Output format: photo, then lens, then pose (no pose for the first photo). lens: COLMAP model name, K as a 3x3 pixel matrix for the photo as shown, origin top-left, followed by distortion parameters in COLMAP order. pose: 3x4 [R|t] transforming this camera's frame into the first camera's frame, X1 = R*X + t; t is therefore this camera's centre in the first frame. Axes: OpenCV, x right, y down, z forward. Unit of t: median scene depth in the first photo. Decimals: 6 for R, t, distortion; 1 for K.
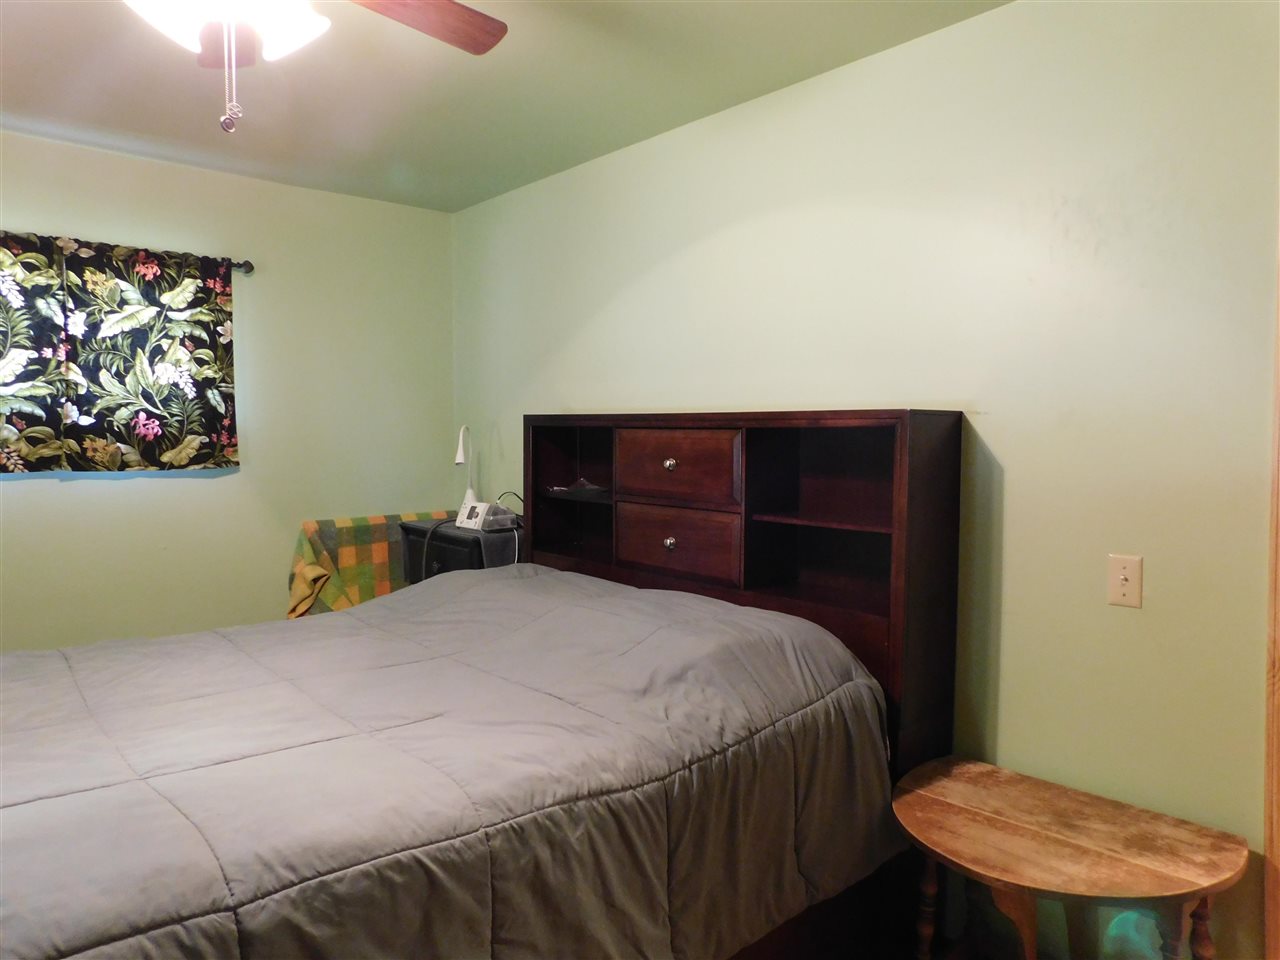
lens RADIAL K [[843.0, 0, 647.5], [0, 843.0, 477.1], [0, 0, 1]] dist [-0.074078, 0.055174]
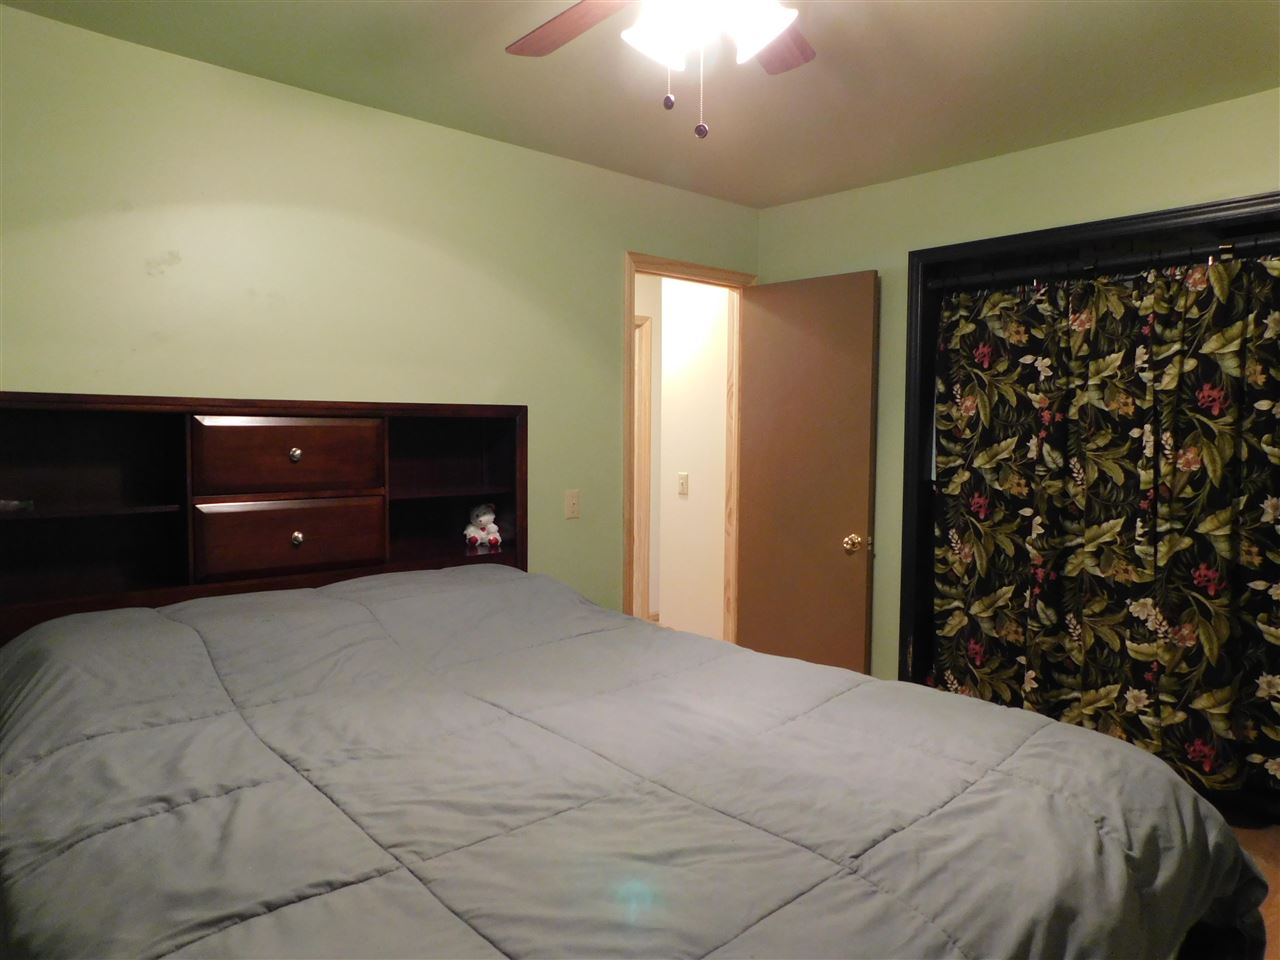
lens RADIAL K [[843.0, 0, 647.5], [0, 843.0, 477.1], [0, 0, 1]] dist [-0.074078, 0.055174]
pose [[-0.008290, -0.065195, 0.997838, -0.917229], [0.040553, 0.997030, 0.065479, -0.035033], [-0.999143, 0.041008, -0.005621, 0.616966]]
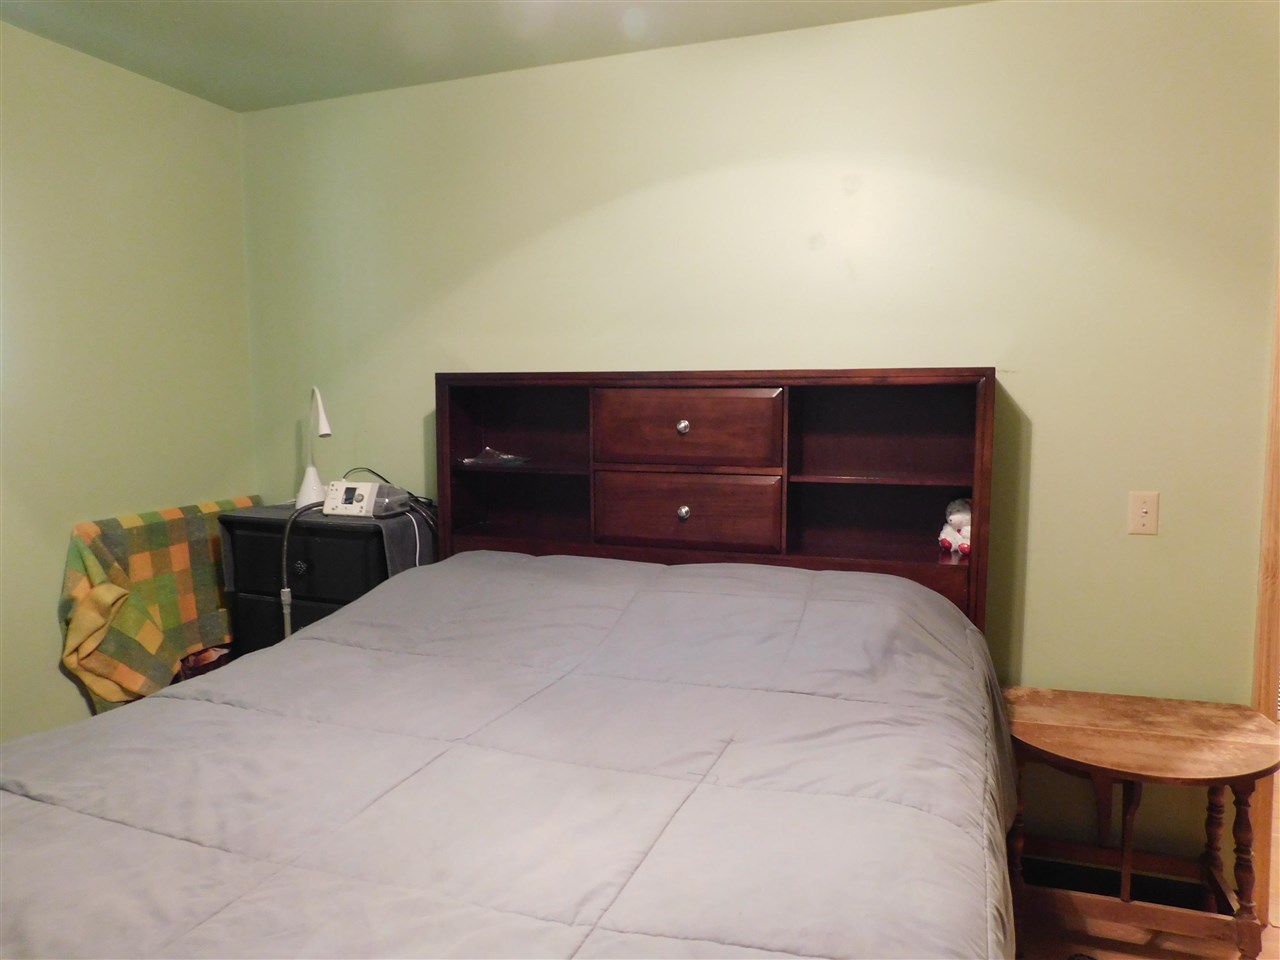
lens RADIAL K [[843.0, 0, 647.5], [0, 843.0, 477.1], [0, 0, 1]] dist [-0.074078, 0.055174]
pose [[0.878042, -0.054900, 0.475424, -0.449626], [0.033786, 0.998031, 0.052851, -0.010356], [-0.477389, -0.030343, 0.878168, 0.216177]]
